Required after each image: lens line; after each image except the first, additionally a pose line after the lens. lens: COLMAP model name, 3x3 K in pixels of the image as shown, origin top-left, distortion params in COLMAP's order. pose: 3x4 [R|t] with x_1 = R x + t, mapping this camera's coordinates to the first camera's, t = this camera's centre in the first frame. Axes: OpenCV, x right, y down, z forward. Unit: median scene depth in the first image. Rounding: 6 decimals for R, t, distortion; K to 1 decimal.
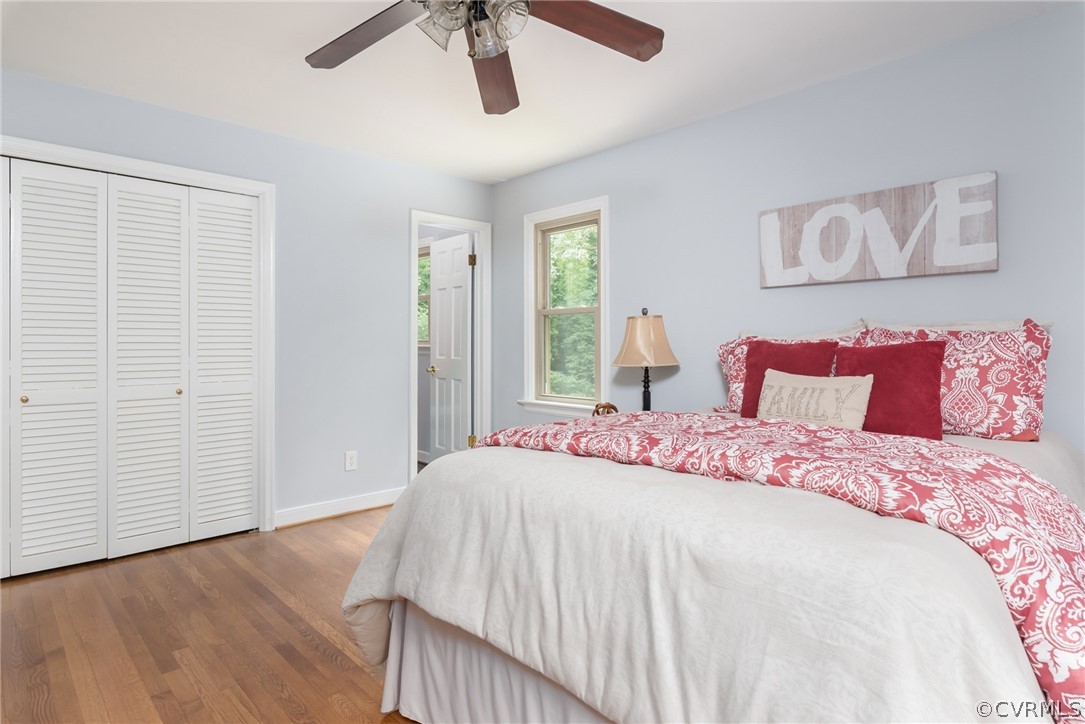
lens RADIAL K [[581.6, 0, 533.1], [0, 581.6, 352.2], [0, 0, 1]] dist [0.000894, -0.000583]
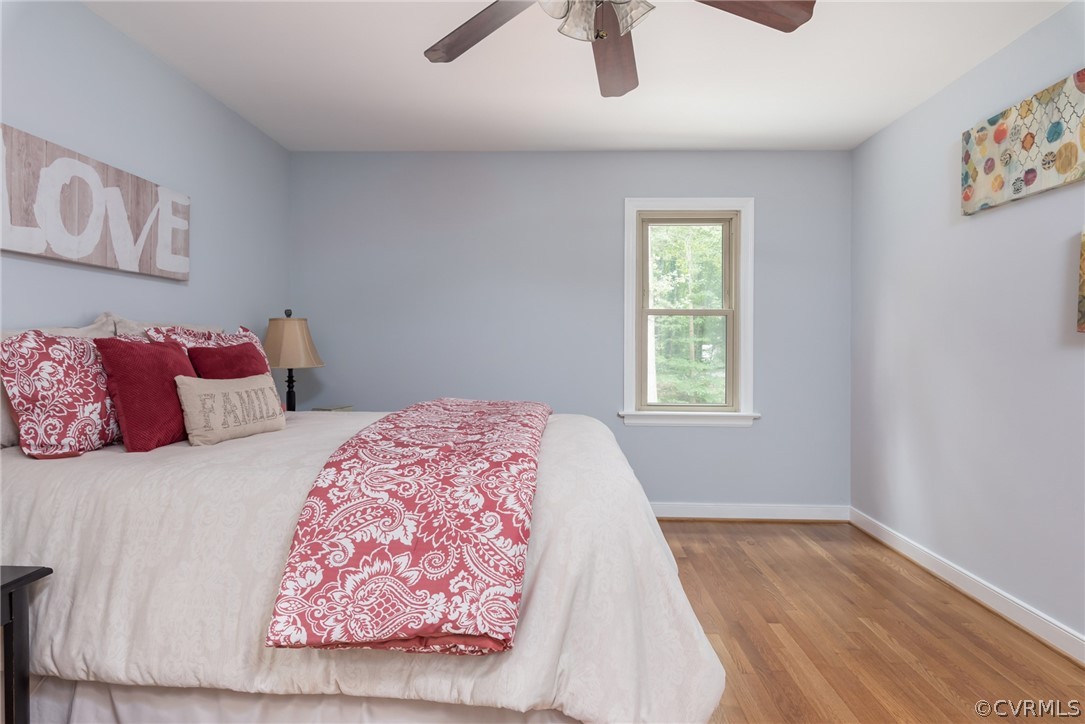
lens RADIAL K [[581.6, 0, 541.3], [0, 581.6, 356.3], [0, 0, 1]] dist [0.000894, -0.000583]
pose [[-0.692247, -0.009362, 0.721600, -0.473294], [0.008462, 0.999742, 0.021089, -0.008961], [-0.721611, 0.020705, -0.691989, 1.138672]]
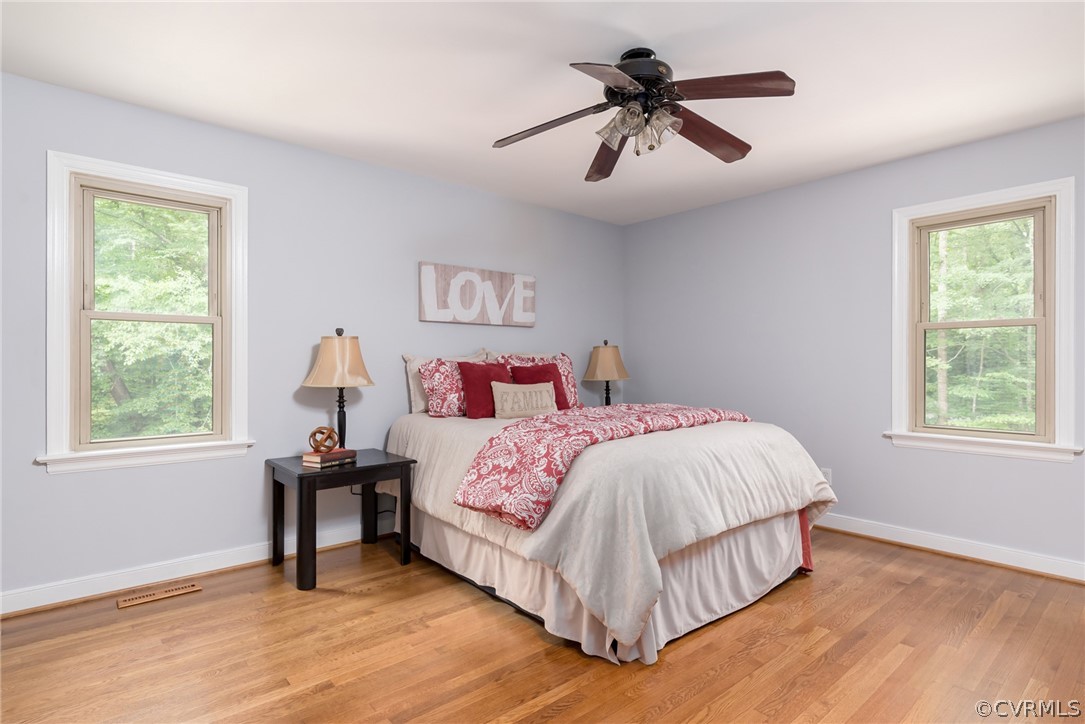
lens RADIAL K [[564.9, 0, 532.5], [0, 564.9, 370.4], [0, 0, 1]] dist [0.001680, -0.000586]
pose [[0.065017, -0.003104, 0.997879, -0.961649], [0.013237, 0.999910, 0.002248, -0.000434], [-0.997796, 0.013063, 0.065052, 0.774523]]
